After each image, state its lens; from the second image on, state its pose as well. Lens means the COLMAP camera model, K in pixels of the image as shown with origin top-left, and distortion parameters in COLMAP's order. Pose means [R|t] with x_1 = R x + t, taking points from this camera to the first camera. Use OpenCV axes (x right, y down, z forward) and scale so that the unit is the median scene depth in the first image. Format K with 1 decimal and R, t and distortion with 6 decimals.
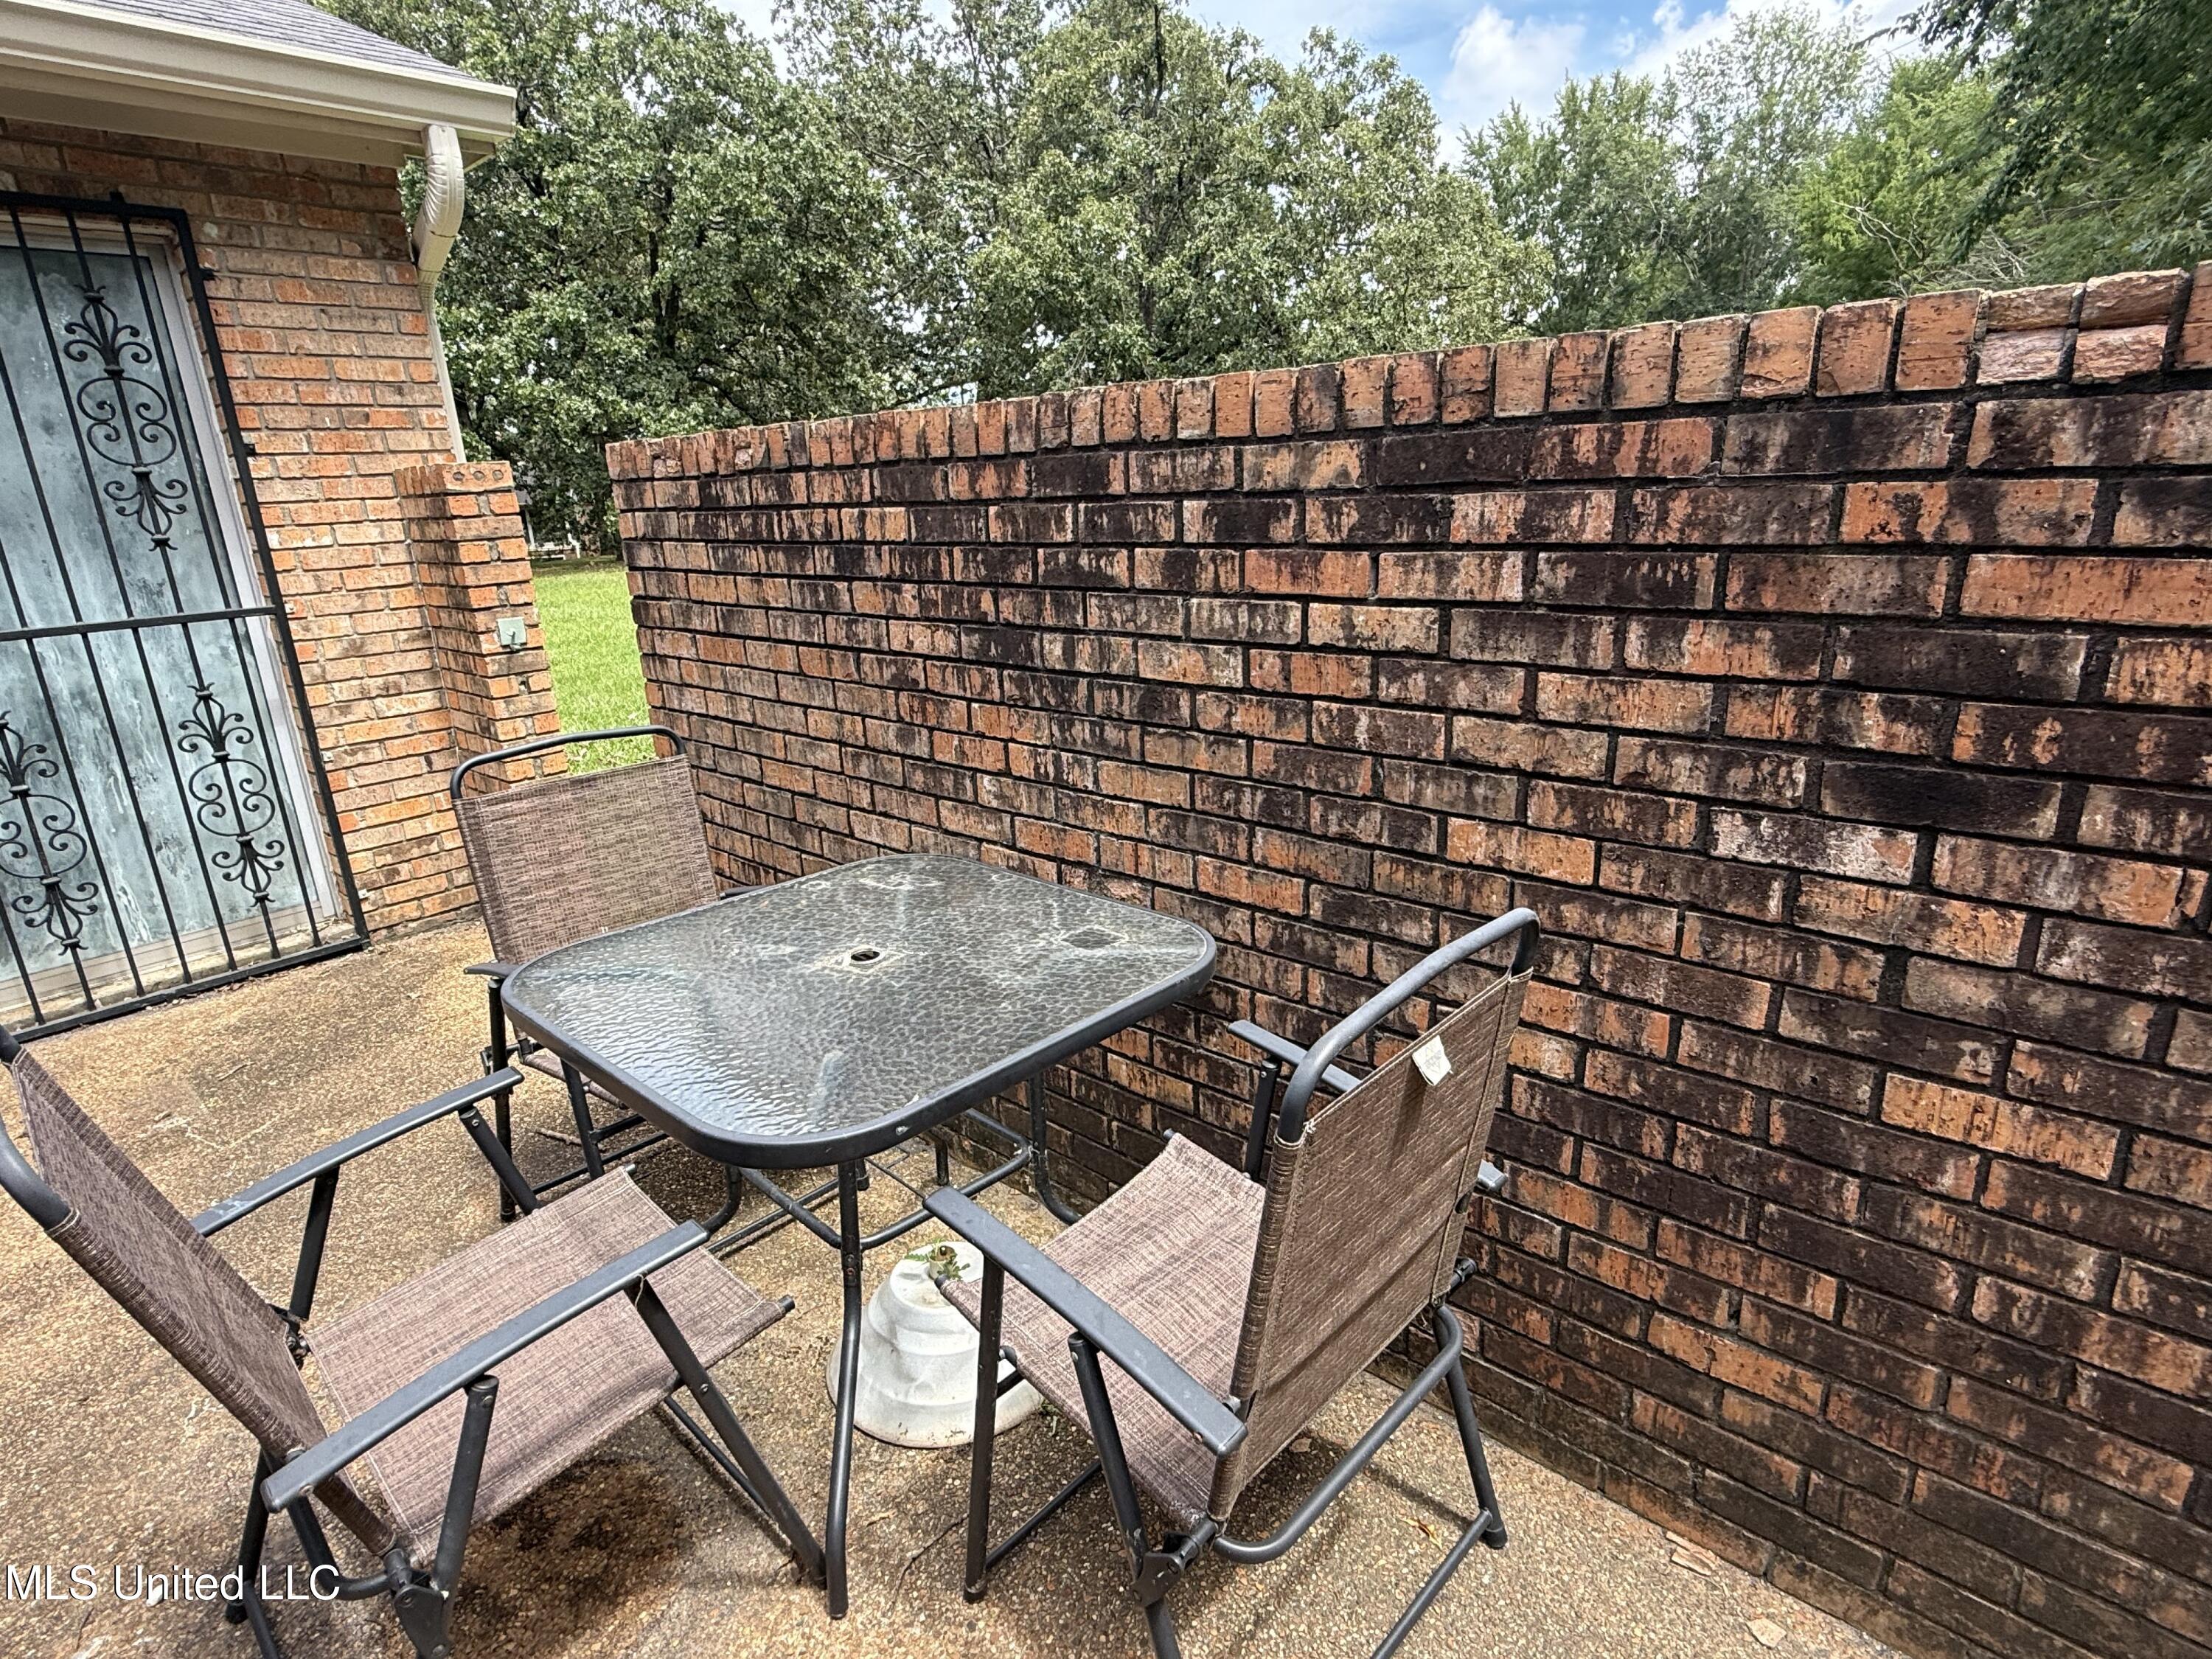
lens RADIAL K [[1138.8, 0, 1102.4], [0, 1138.8, 828.9], [0, 0, 1]] dist [0.000281, -0.000227]
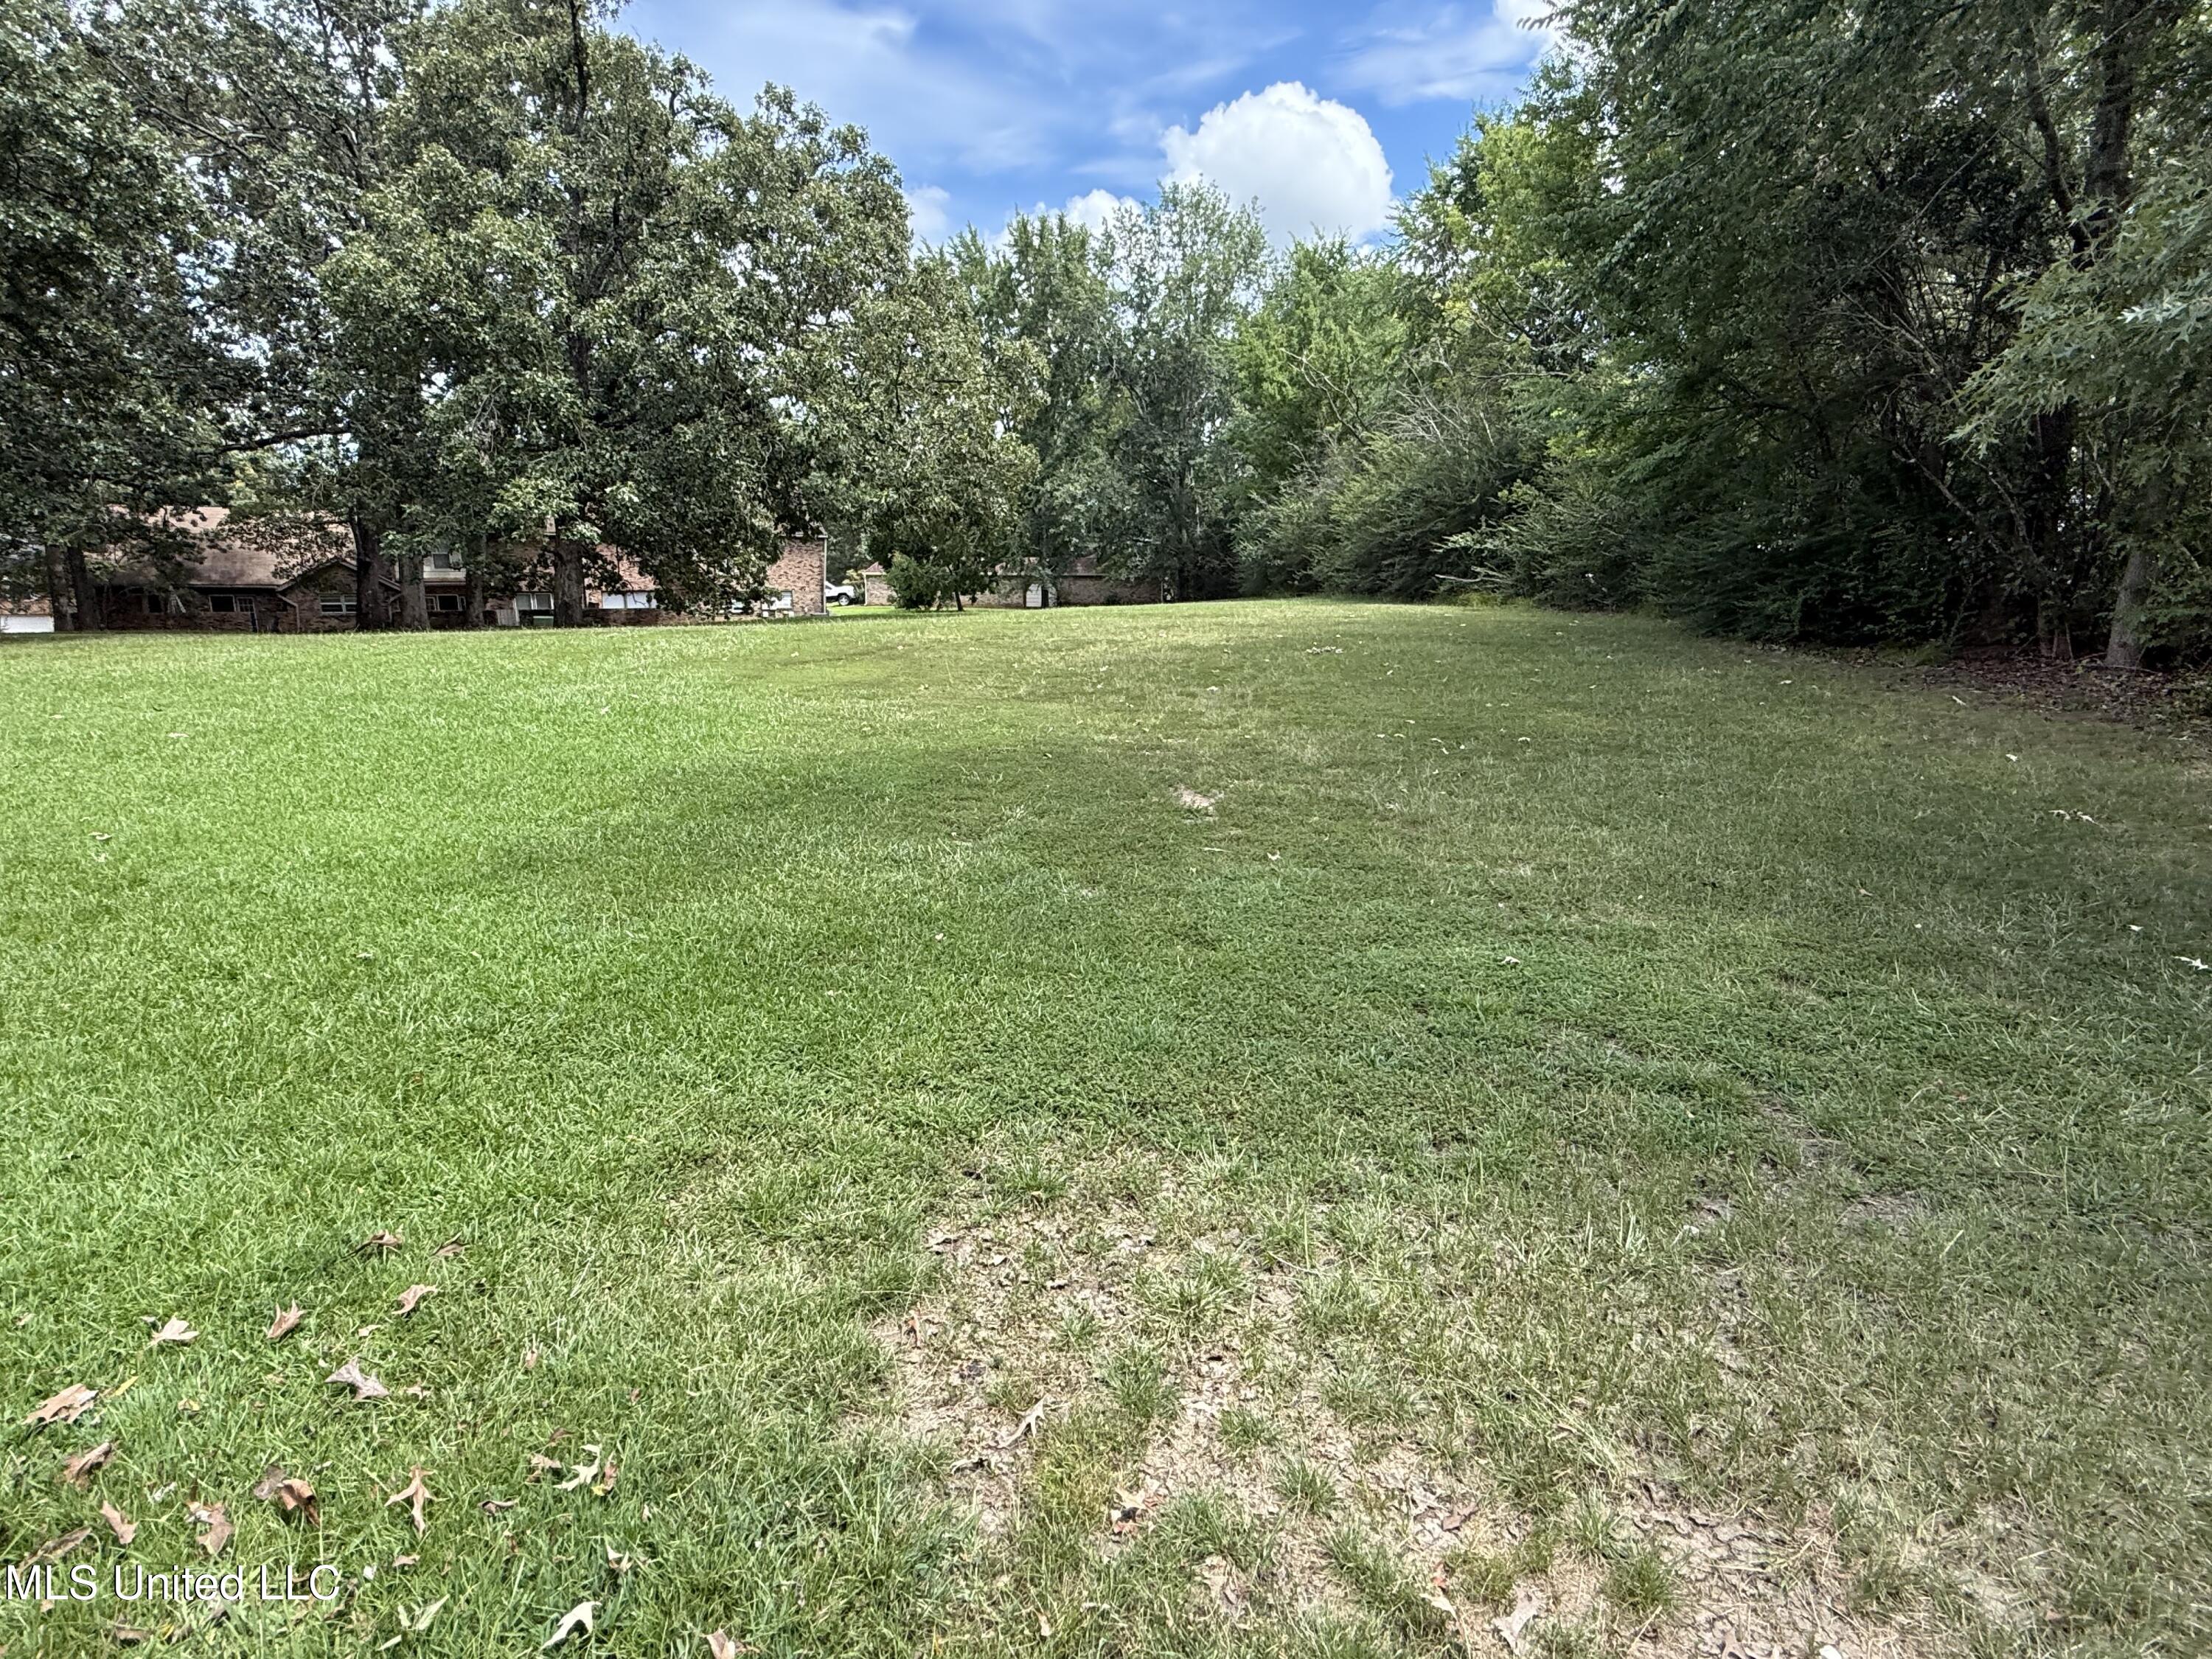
lens RADIAL K [[1138.8, 0, 1102.2], [0, 1138.8, 835.9], [0, 0, 1]] dist [0.000281, -0.000227]
pose [[0.902688, -0.043066, 0.428135, 0.013770], [0.075393, 0.995417, -0.058831, -0.045372], [-0.423639, 0.085384, 0.901798, 0.140250]]
